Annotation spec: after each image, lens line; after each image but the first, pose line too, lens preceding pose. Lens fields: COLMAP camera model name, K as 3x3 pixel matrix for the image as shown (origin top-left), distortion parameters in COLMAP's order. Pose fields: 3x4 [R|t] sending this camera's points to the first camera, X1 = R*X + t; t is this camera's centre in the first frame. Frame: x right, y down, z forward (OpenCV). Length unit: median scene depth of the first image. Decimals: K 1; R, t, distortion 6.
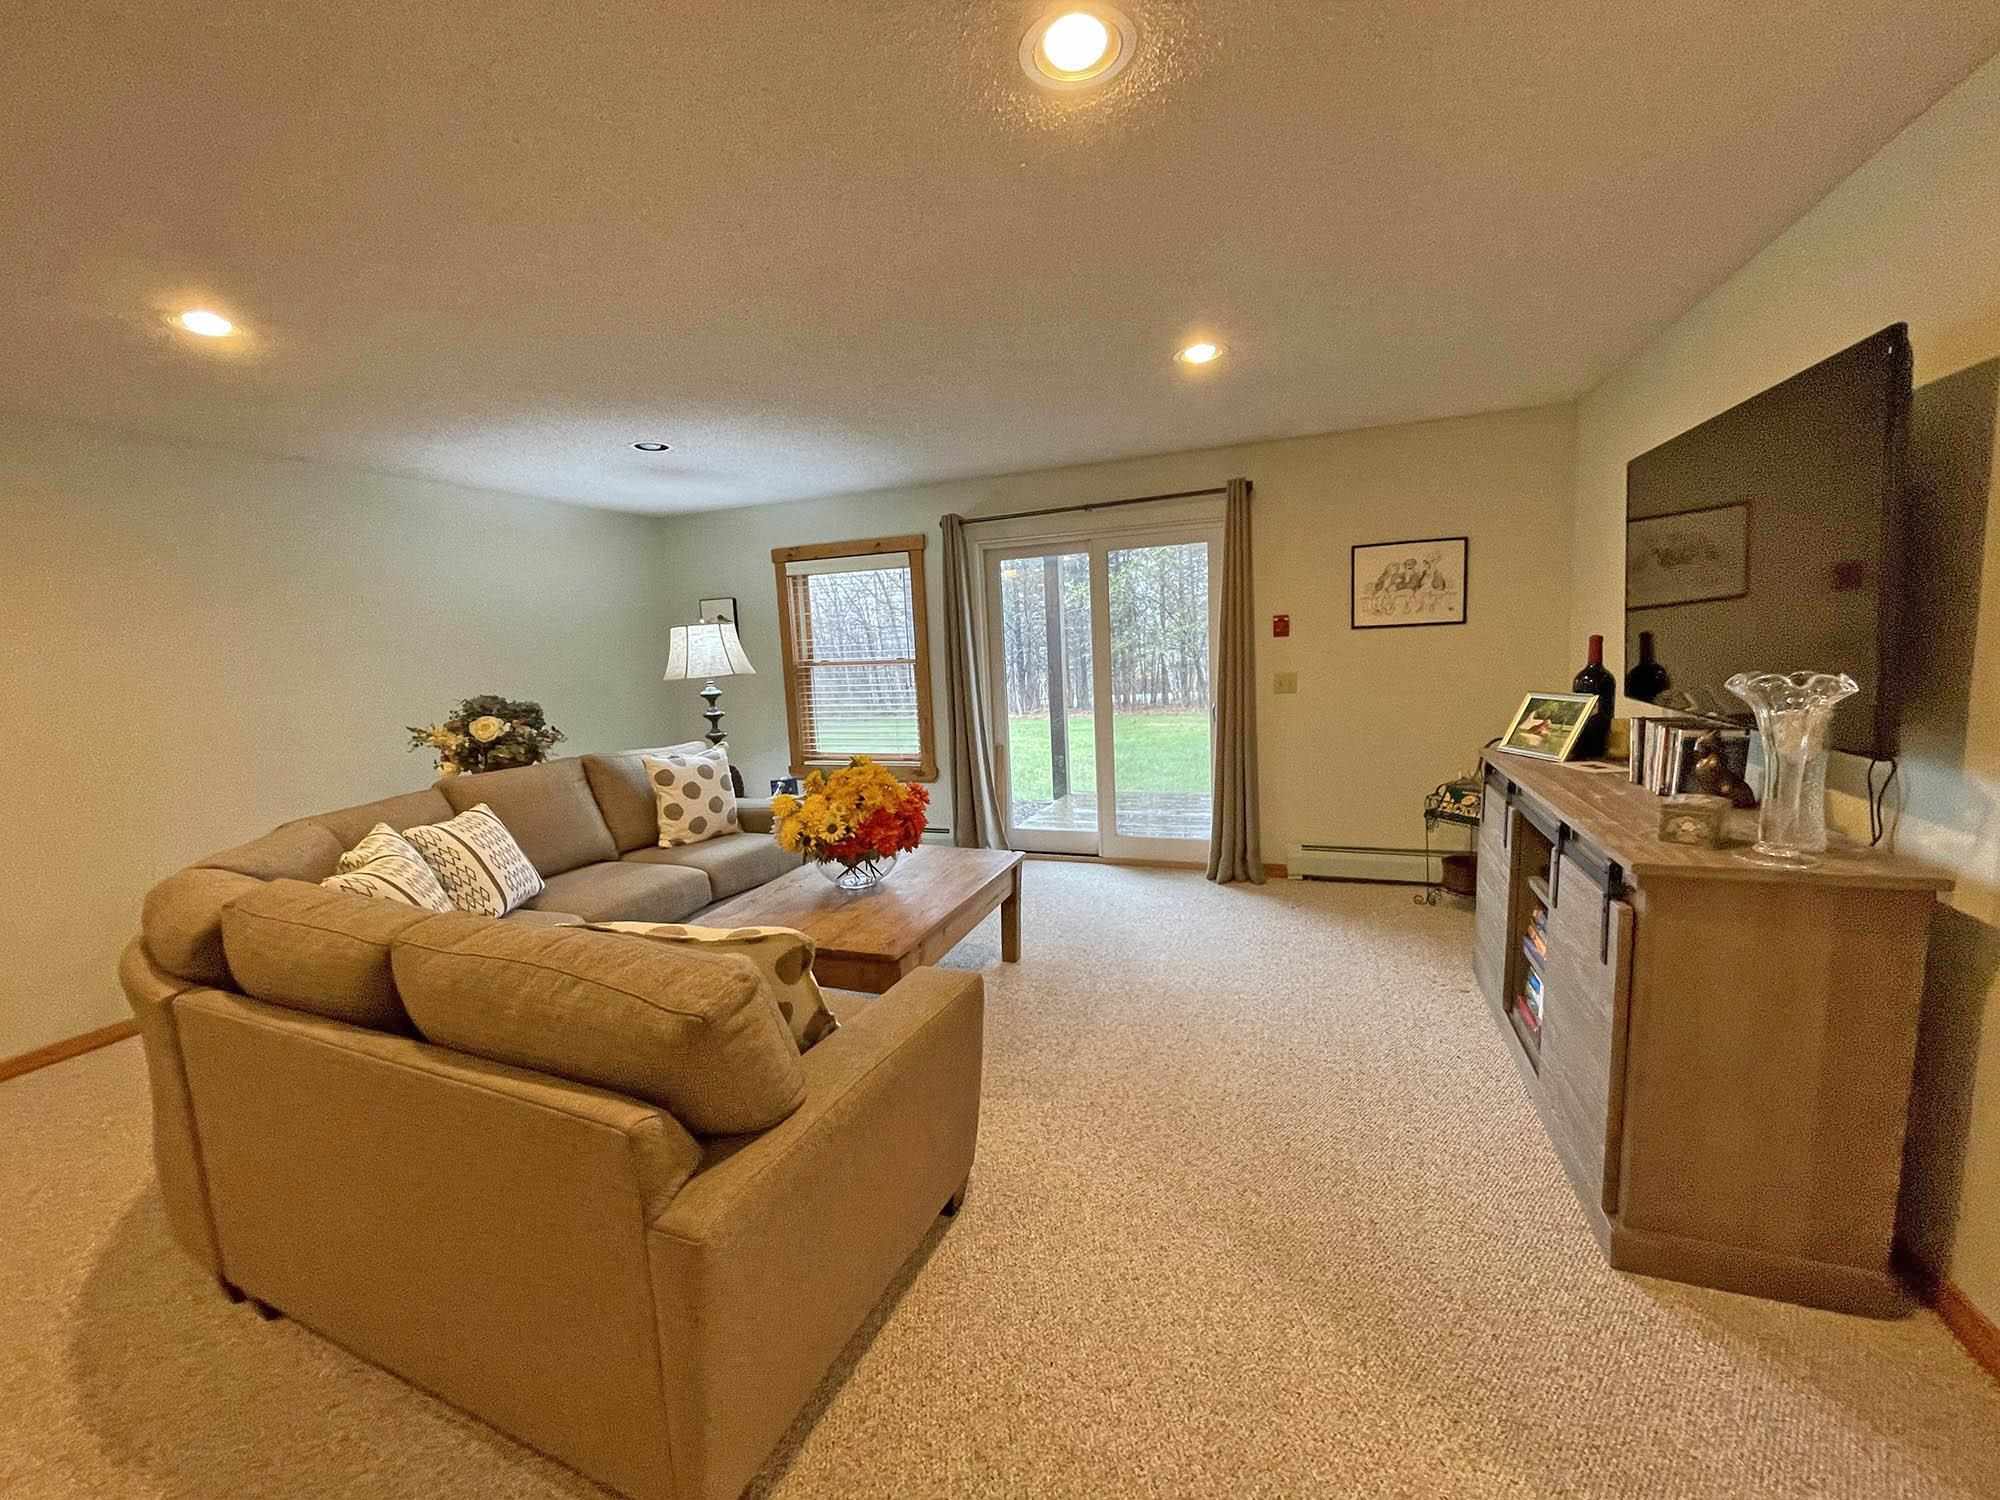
lens RADIAL K [[809.5, 0, 1000.0], [0, 809.5, 750.0], [0, 0, 1]] dist [0.000137, -0.000549]
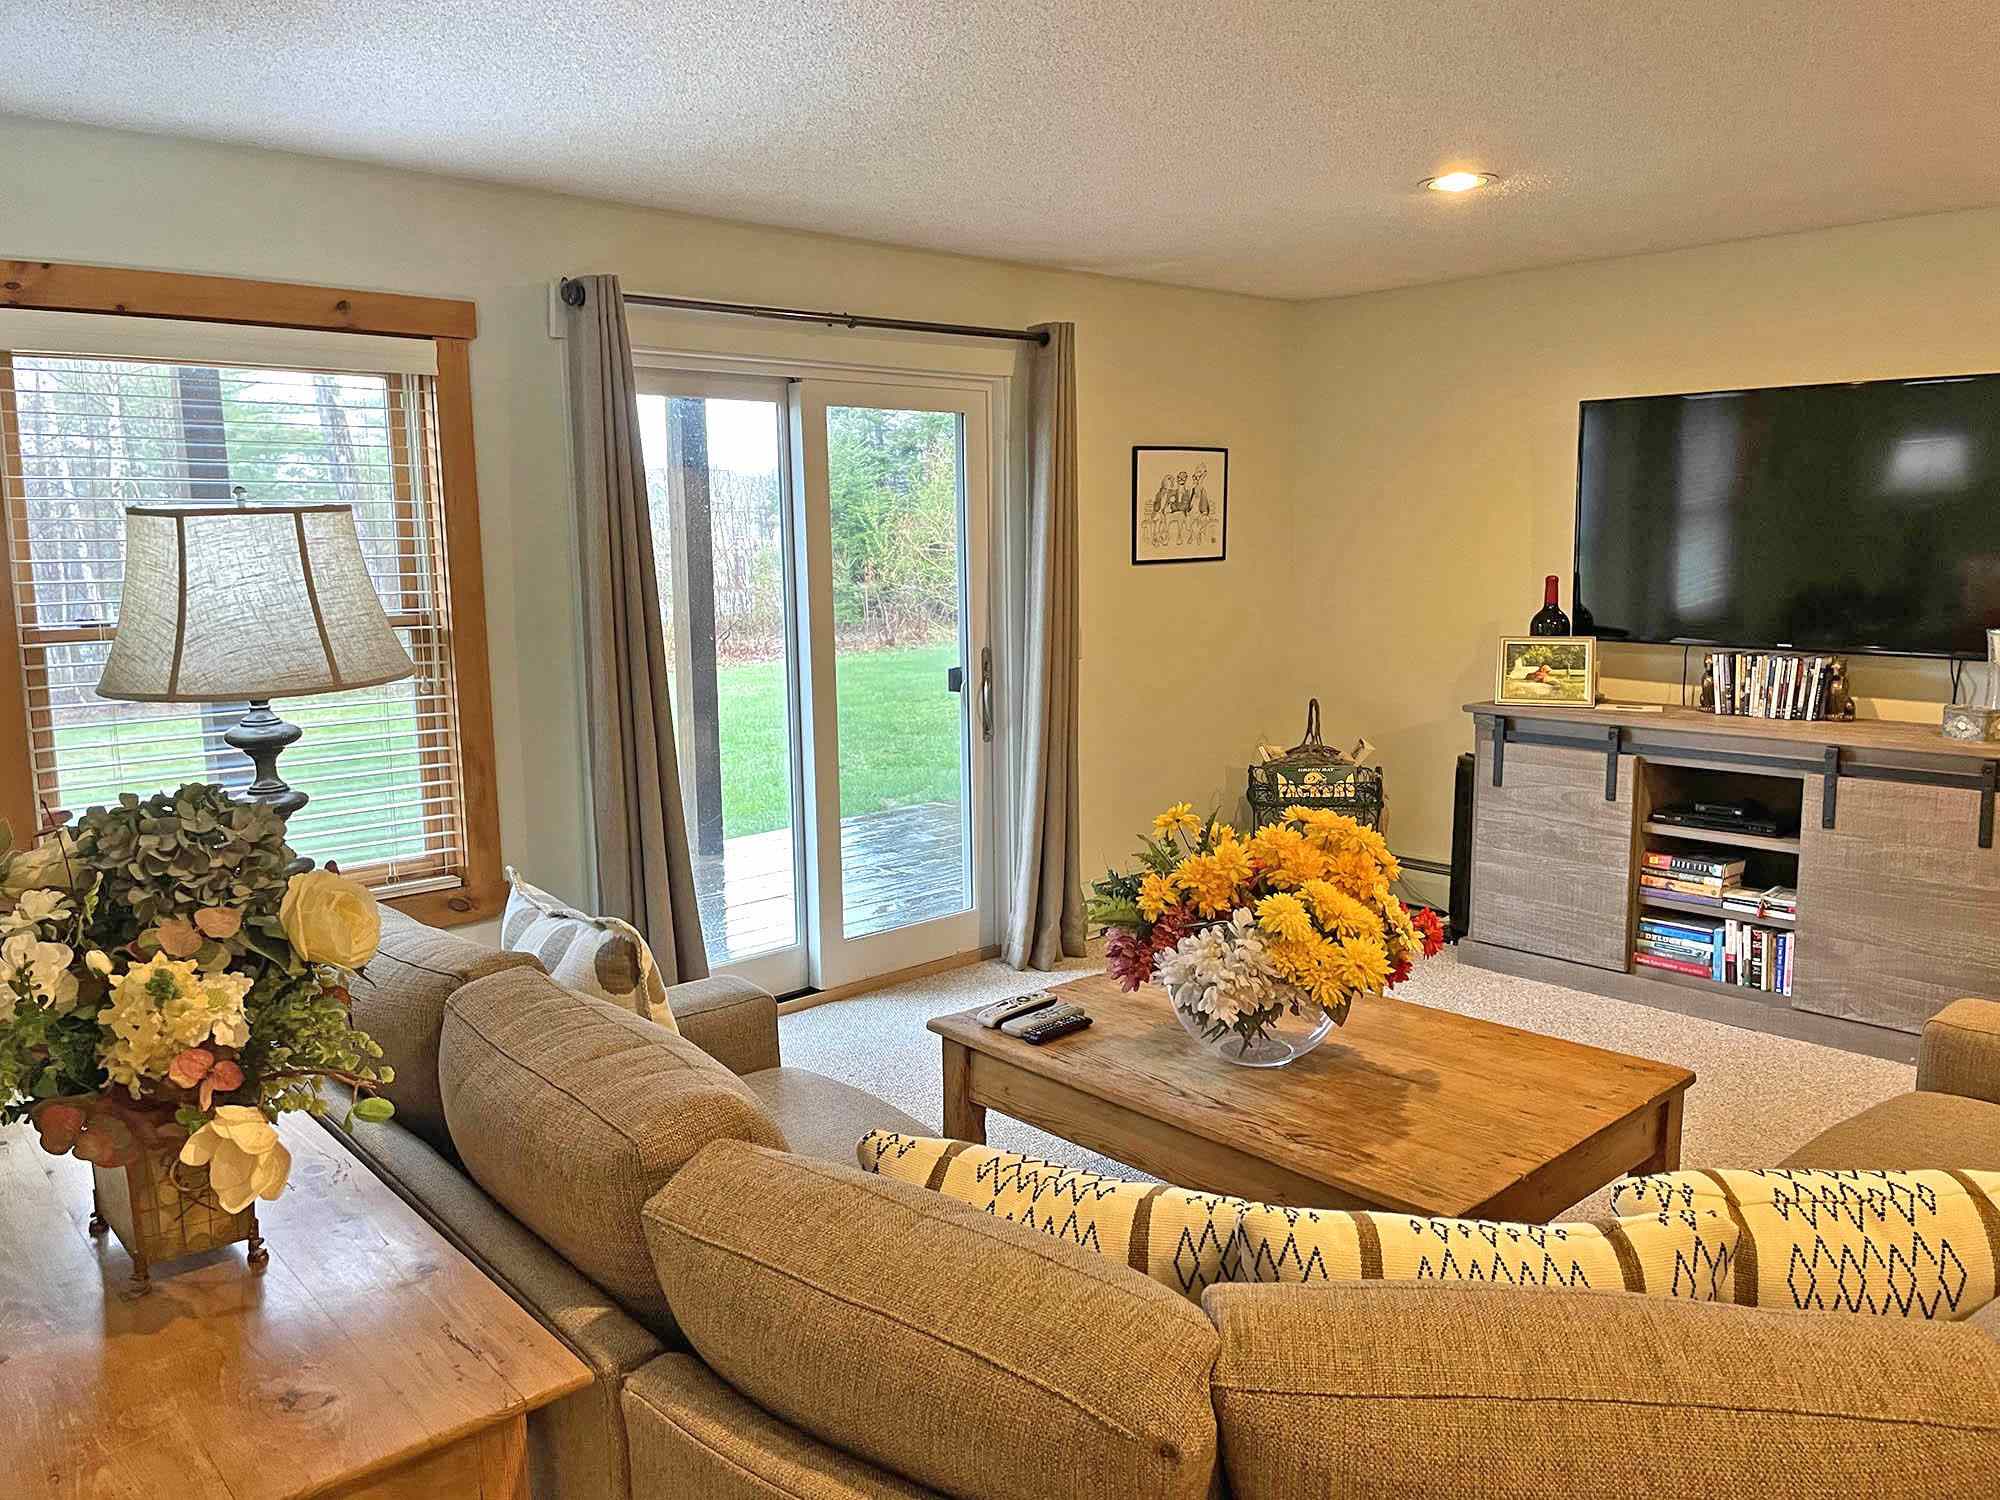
lens RADIAL K [[1451.6, 0, 1000.0], [0, 1451.6, 750.0], [0, 0, 1]] dist [0.022557, -0.001038]
pose [[0.458519, -0.092227, 0.883886, -0.760343], [0.113781, 0.992507, 0.044536, -0.060220], [-0.881371, 0.080149, 0.465577, 0.540594]]
